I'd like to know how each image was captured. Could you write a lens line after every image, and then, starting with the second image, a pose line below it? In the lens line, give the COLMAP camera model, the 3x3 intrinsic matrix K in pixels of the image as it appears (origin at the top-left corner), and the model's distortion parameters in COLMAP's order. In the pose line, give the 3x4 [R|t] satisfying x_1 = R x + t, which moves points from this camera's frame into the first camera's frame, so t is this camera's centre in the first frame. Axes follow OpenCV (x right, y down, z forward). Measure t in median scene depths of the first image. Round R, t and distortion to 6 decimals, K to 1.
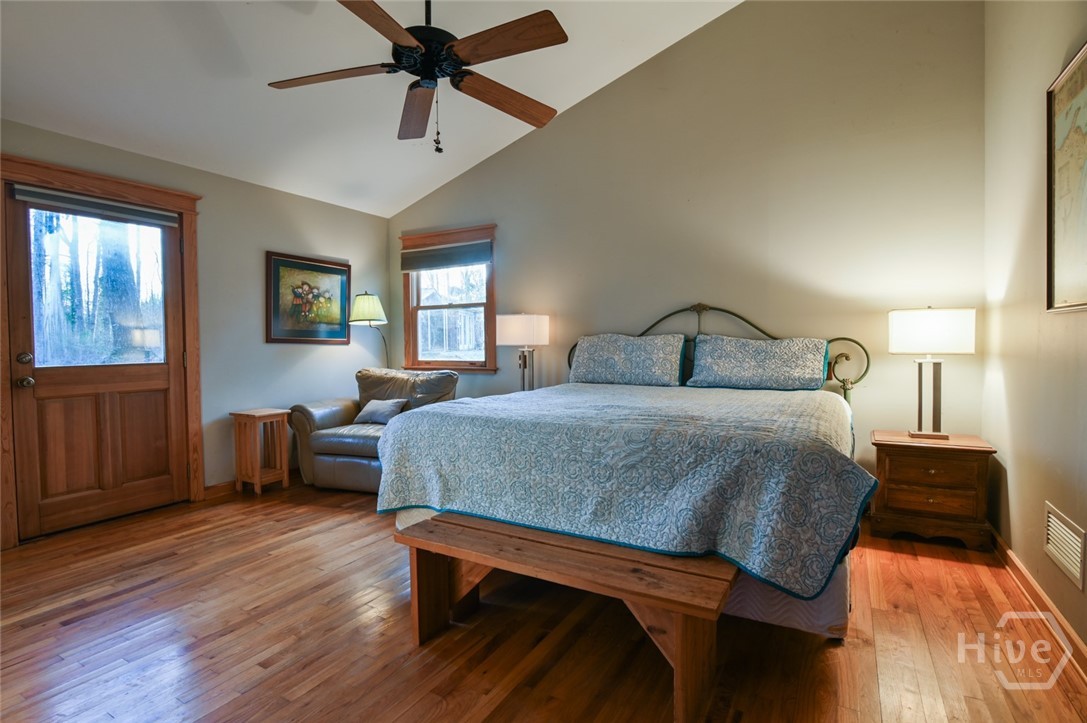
lens RADIAL K [[533.3, 0, 543.7], [0, 533.3, 360.4], [0, 0, 1]] dist [-0.018810, 0.000075]
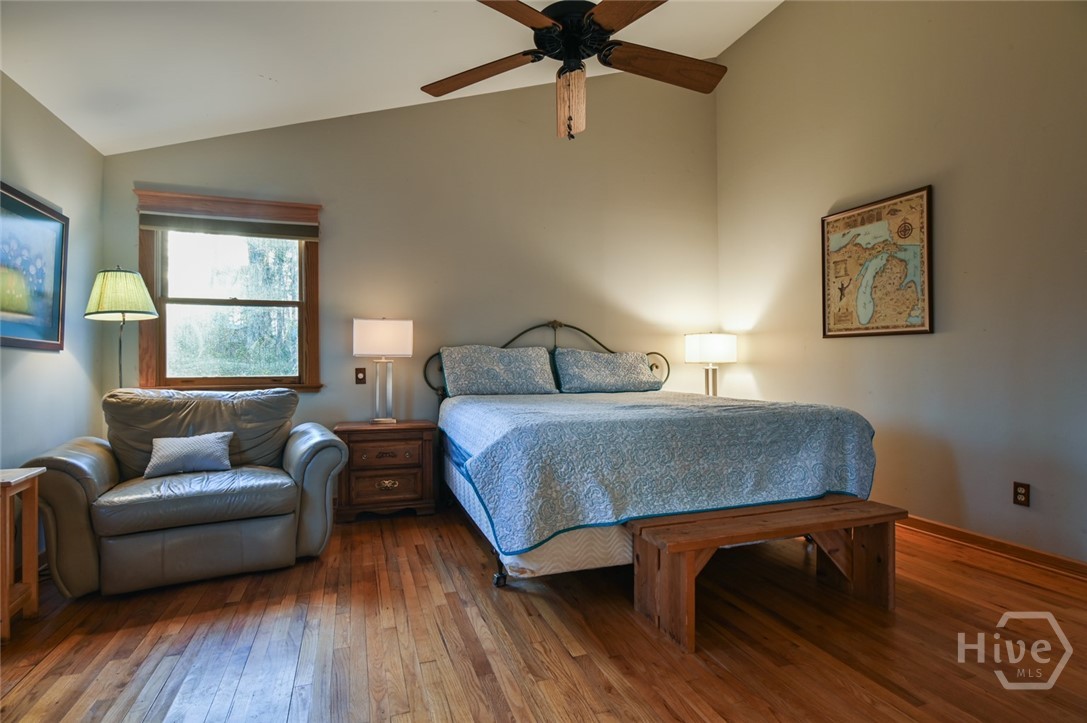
lens RADIAL K [[533.3, 0, 543.8], [0, 533.3, 361.0], [0, 0, 1]] dist [-0.018810, 0.000075]
pose [[0.653515, 0.008735, 0.756863, -0.632909], [0.022898, 0.999248, -0.031303, 0.015969], [-0.756567, 0.037788, 0.652823, 0.304055]]
